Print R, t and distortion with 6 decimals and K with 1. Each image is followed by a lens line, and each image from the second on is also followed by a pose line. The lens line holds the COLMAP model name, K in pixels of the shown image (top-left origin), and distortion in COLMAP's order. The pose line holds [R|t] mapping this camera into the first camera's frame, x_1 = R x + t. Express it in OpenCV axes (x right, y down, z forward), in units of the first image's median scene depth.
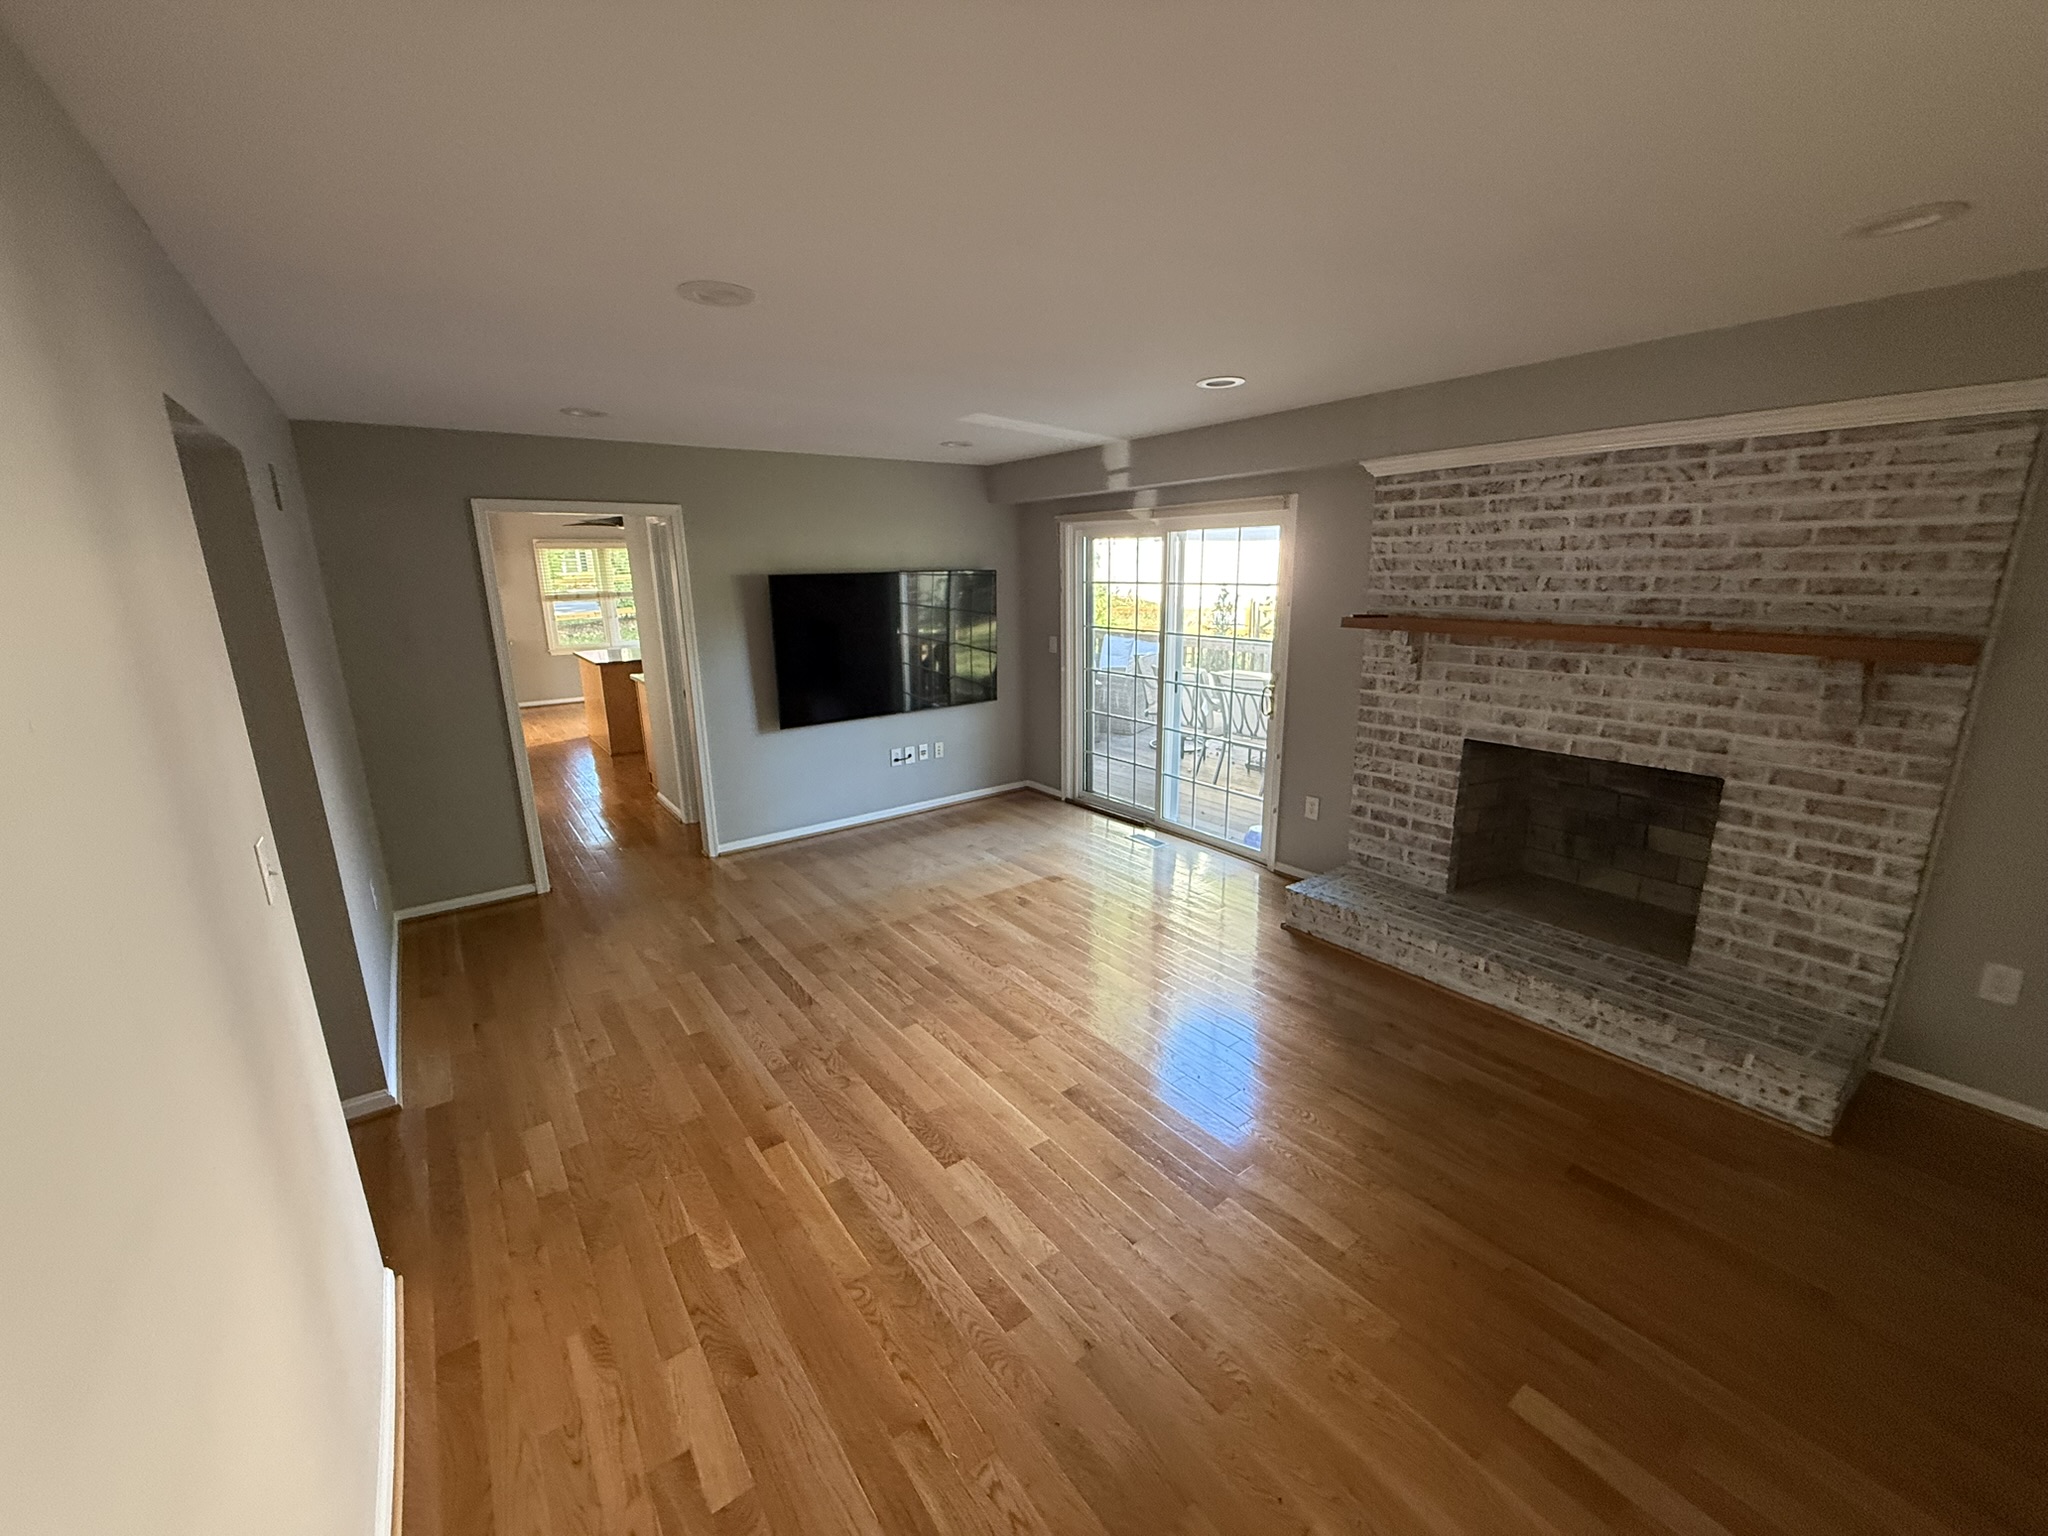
lens RADIAL K [[813.1, 0, 1019.1], [0, 813.1, 762.5], [0, 0, 1]] dist [-0.000487, 0.000562]
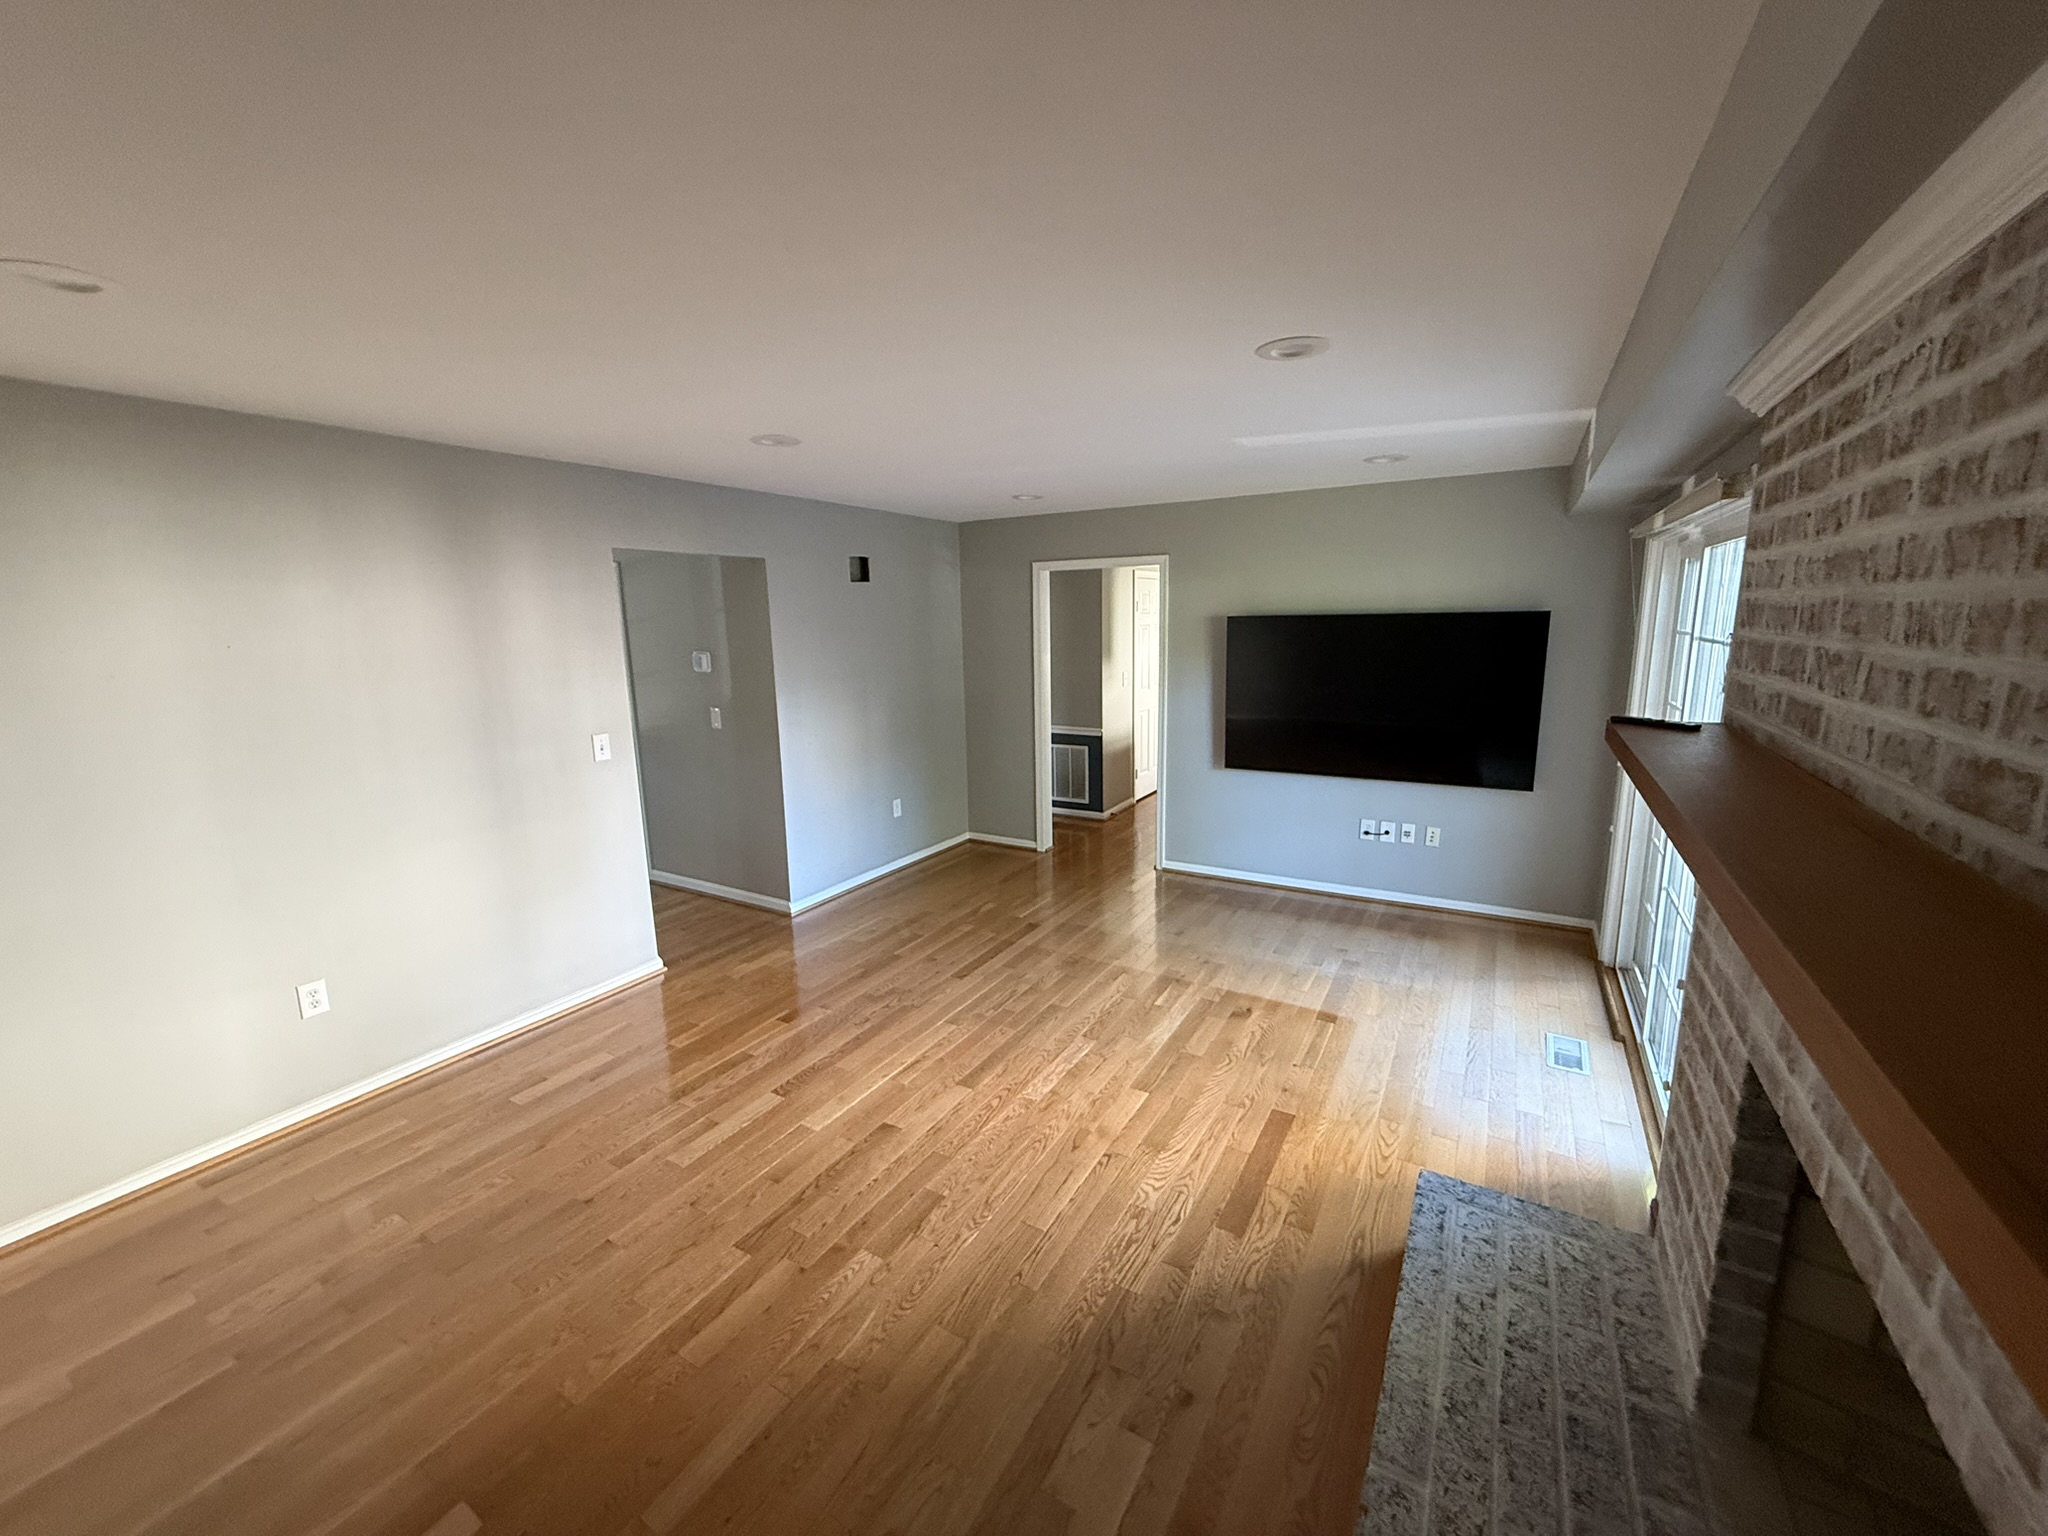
lens RADIAL K [[813.1, 0, 1023.6], [0, 813.1, 769.7], [0, 0, 1]] dist [-0.000487, 0.000562]
pose [[0.390960, 0.181555, -0.902324, 0.585396], [-0.205447, 0.972832, 0.106726, -0.106535], [0.897186, 0.143654, 0.417638, 0.399811]]
